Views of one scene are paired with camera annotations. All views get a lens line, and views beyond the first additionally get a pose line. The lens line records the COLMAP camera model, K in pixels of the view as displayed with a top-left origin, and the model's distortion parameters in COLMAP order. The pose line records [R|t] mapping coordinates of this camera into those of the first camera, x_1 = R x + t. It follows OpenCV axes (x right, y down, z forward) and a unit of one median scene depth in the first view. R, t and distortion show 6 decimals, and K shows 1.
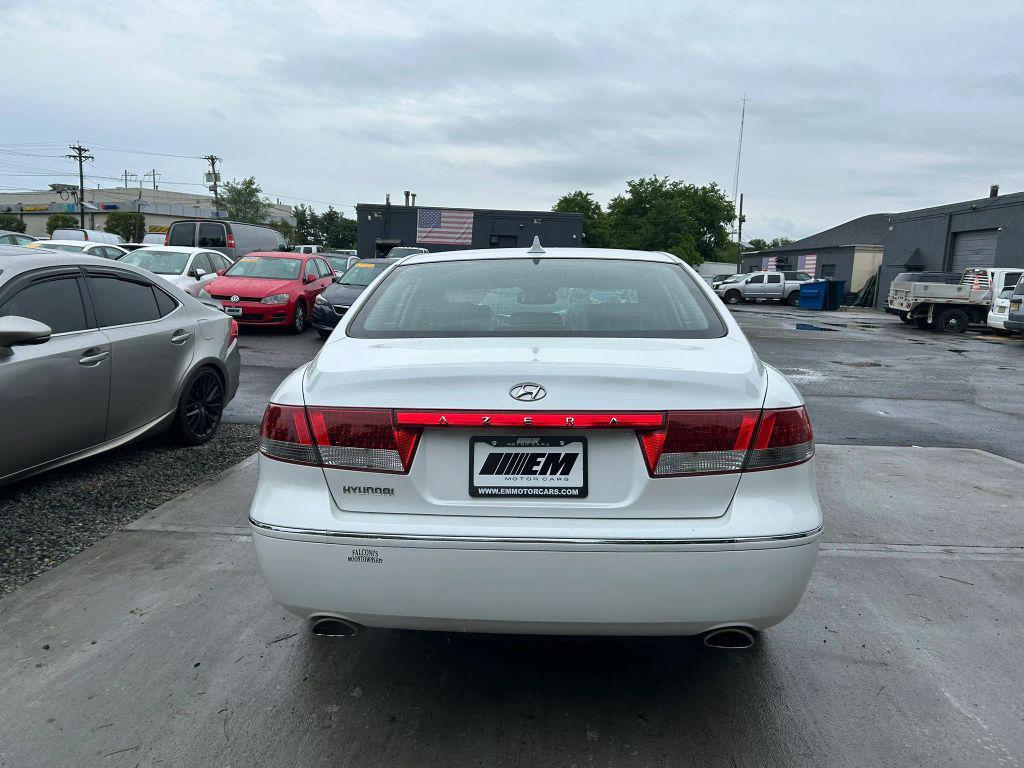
lens RADIAL K [[773.1, 0, 498.5], [0, 773.1, 387.6], [0, 0, 1]] dist [0.062540, -0.062491]
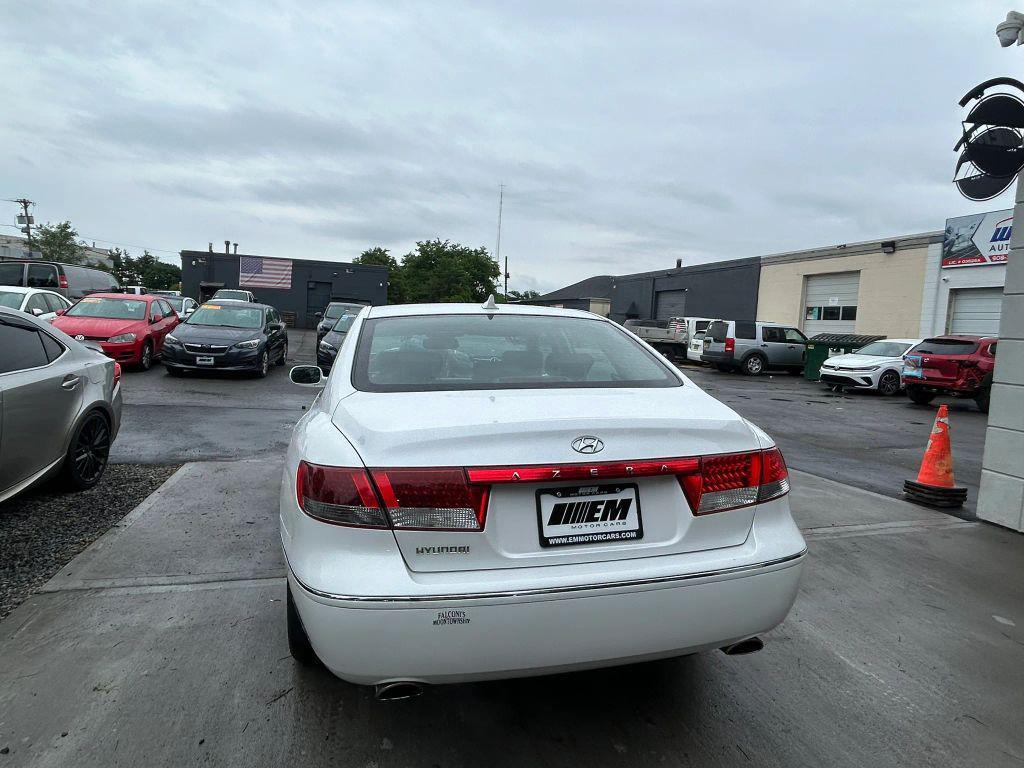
lens RADIAL K [[633.4, 0, 504.1], [0, 633.4, 377.3], [0, 0, 1]] dist [-0.002588, 0.002691]
pose [[0.953648, -0.014779, 0.300563, -0.046225], [0.029139, 0.998635, -0.043350, -0.007357], [-0.299512, 0.050098, 0.952776, 0.025060]]
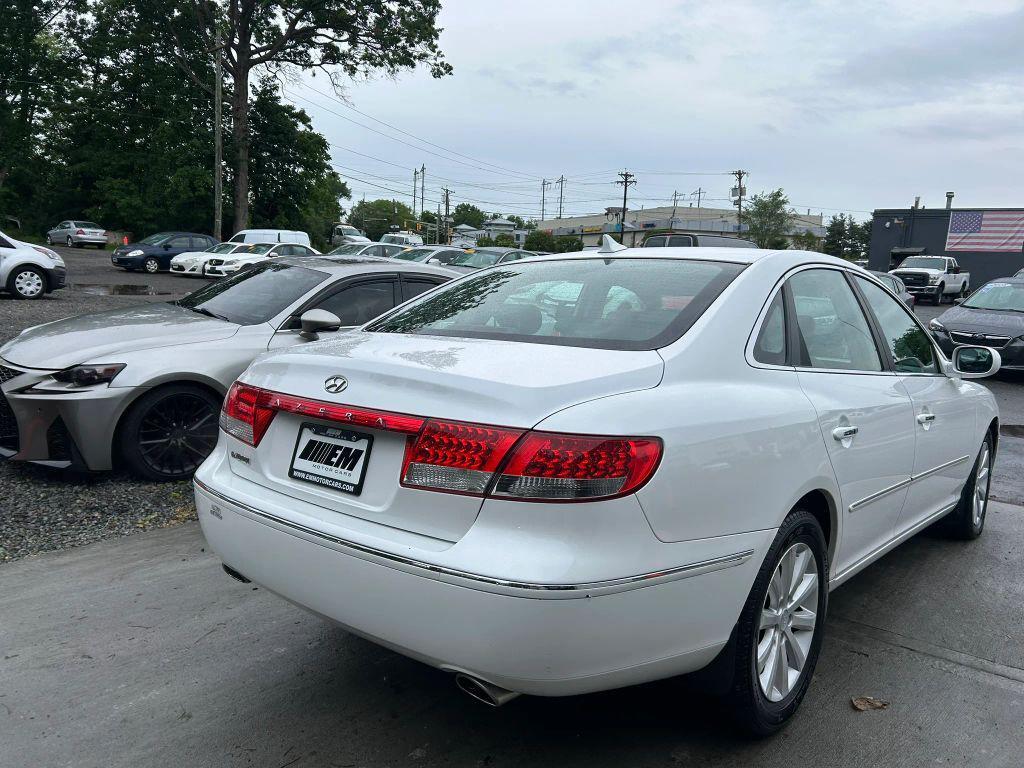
lens RADIAL K [[773.1, 0, 500.3], [0, 773.1, 395.2], [0, 0, 1]] dist [0.062540, -0.062491]
pose [[0.793232, 0.096540, -0.601218, 0.111929], [-0.100724, 0.994553, 0.026807, -0.003894], [0.600531, 0.039293, 0.798636, 0.043273]]
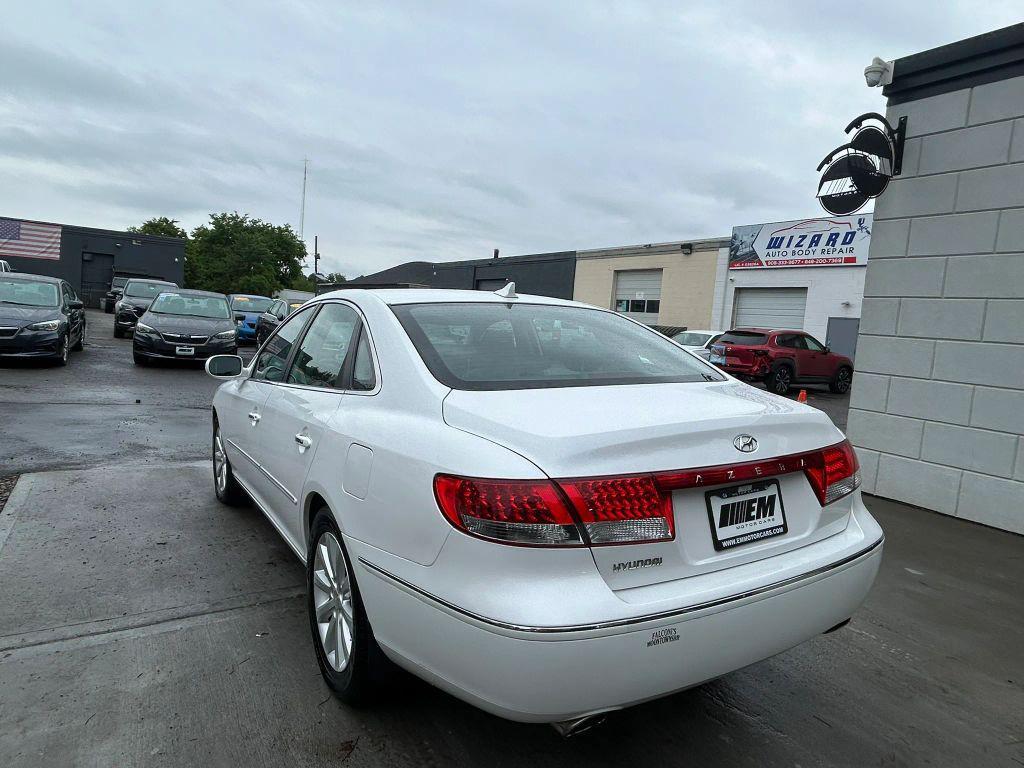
lens RADIAL K [[633.4, 0, 504.7], [0, 633.4, 374.7], [0, 0, 1]] dist [-0.002588, 0.002691]
pose [[0.818654, -0.025630, 0.573714, -0.100034], [0.041210, 0.999050, -0.014172, -0.012294], [-0.572806, 0.035245, 0.818933, 0.063935]]
